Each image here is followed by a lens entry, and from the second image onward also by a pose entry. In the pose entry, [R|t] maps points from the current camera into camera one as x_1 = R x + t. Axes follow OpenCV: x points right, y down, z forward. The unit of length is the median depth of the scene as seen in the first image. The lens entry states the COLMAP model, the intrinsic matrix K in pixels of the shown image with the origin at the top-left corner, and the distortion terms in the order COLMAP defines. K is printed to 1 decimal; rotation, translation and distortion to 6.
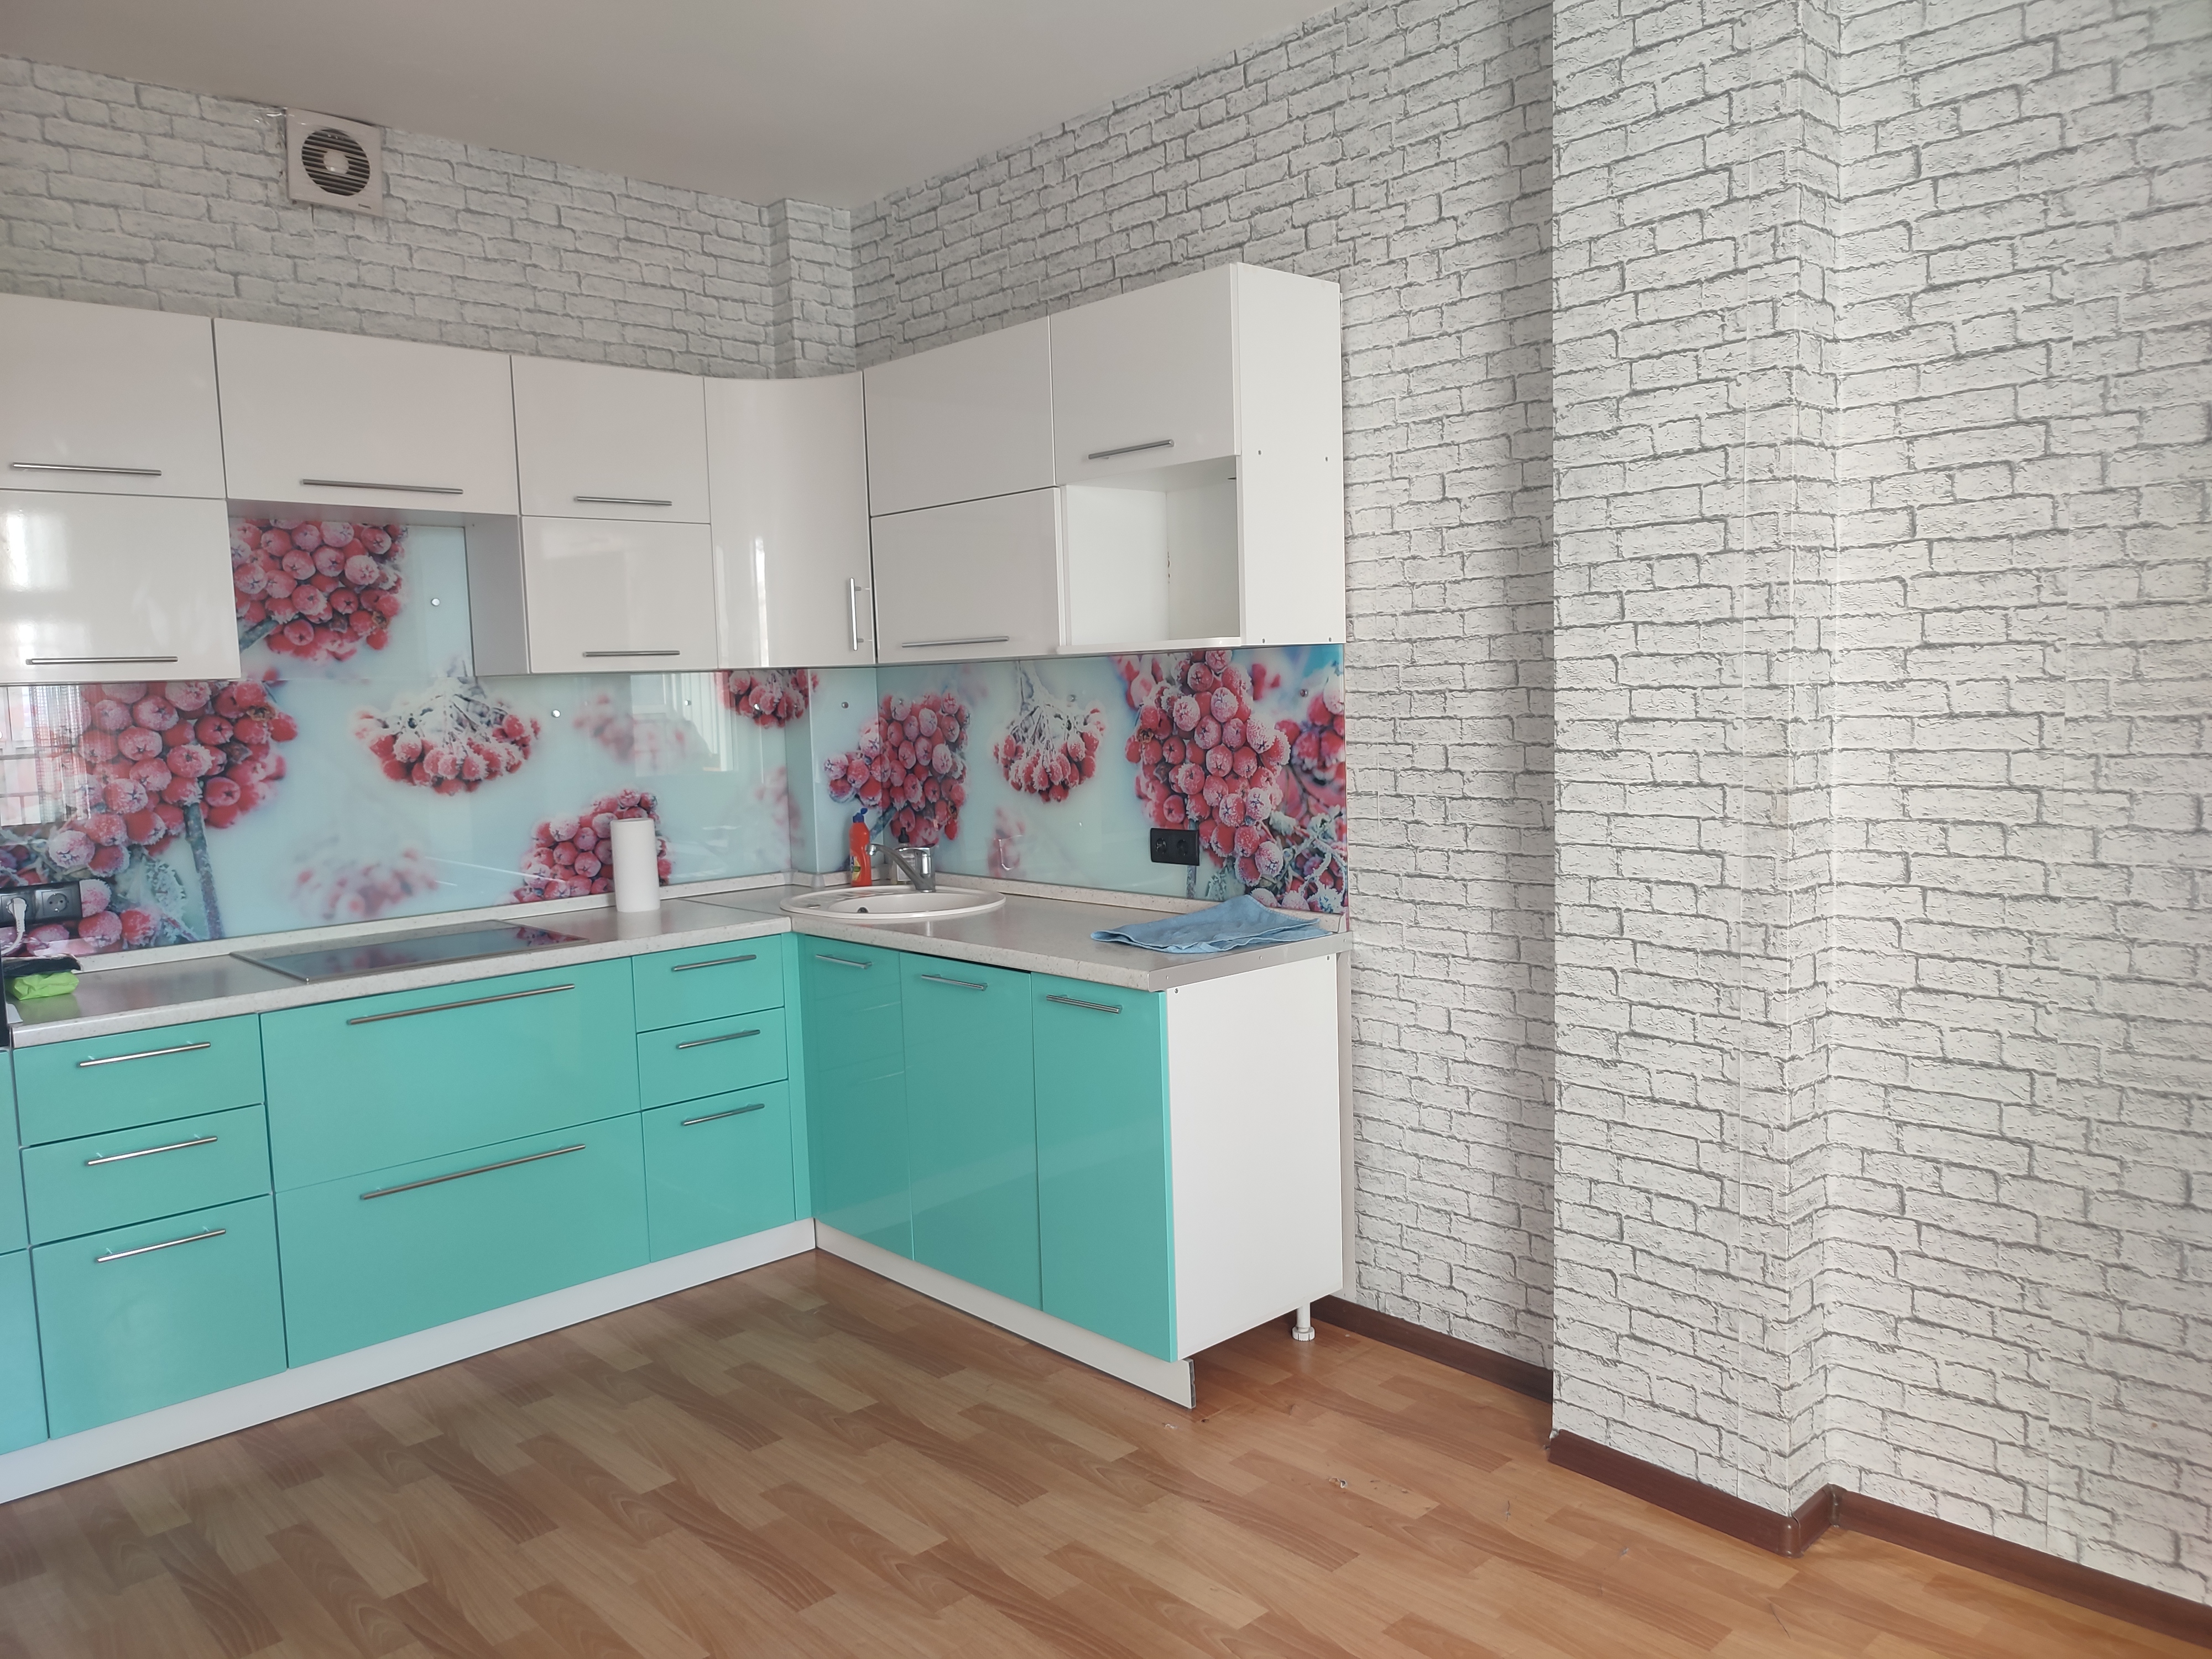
lens RADIAL K [[1623.3, 0, 1111.8], [0, 1623.3, 828.4], [0, 0, 1]] dist [0.026867, -0.017538]
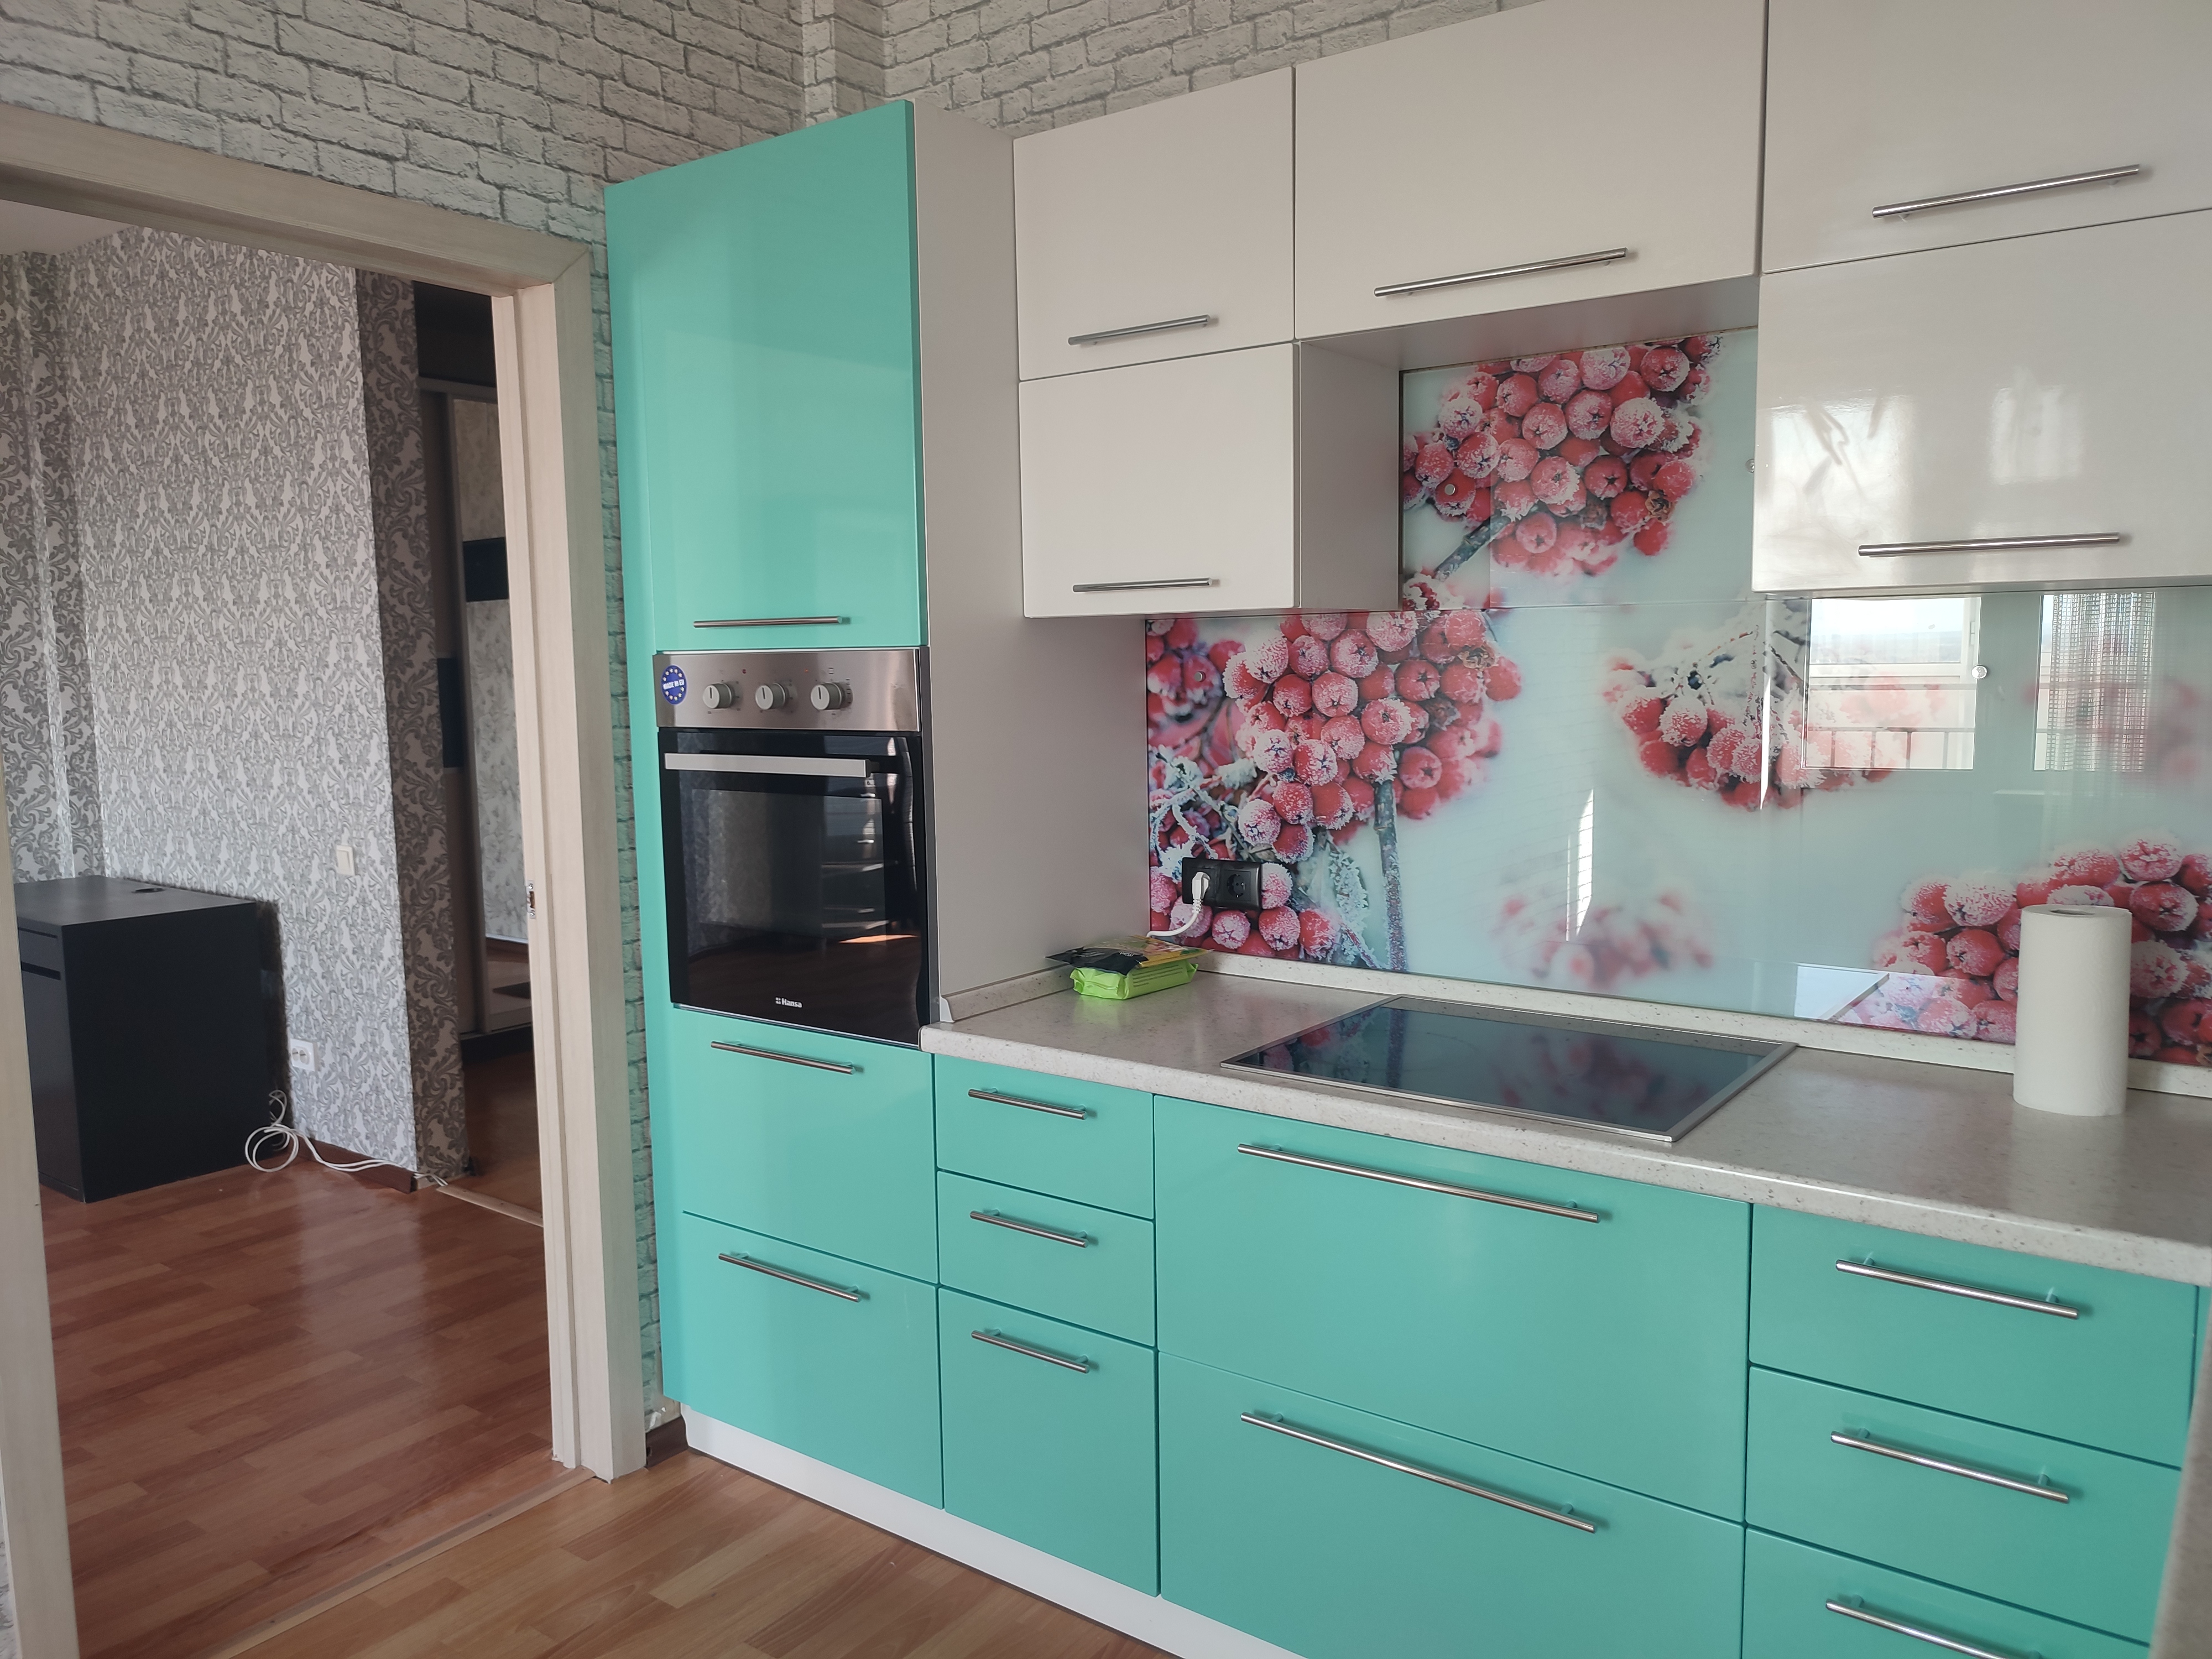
lens RADIAL K [[1623.3, 0, 1107.4], [0, 1623.3, 825.7], [0, 0, 1]] dist [0.026867, -0.017538]
pose [[0.178477, 0.129704, -0.975358, 0.108537], [-0.083312, 0.989706, 0.116367, -0.063174], [0.980411, 0.060490, 0.187446, 0.686095]]
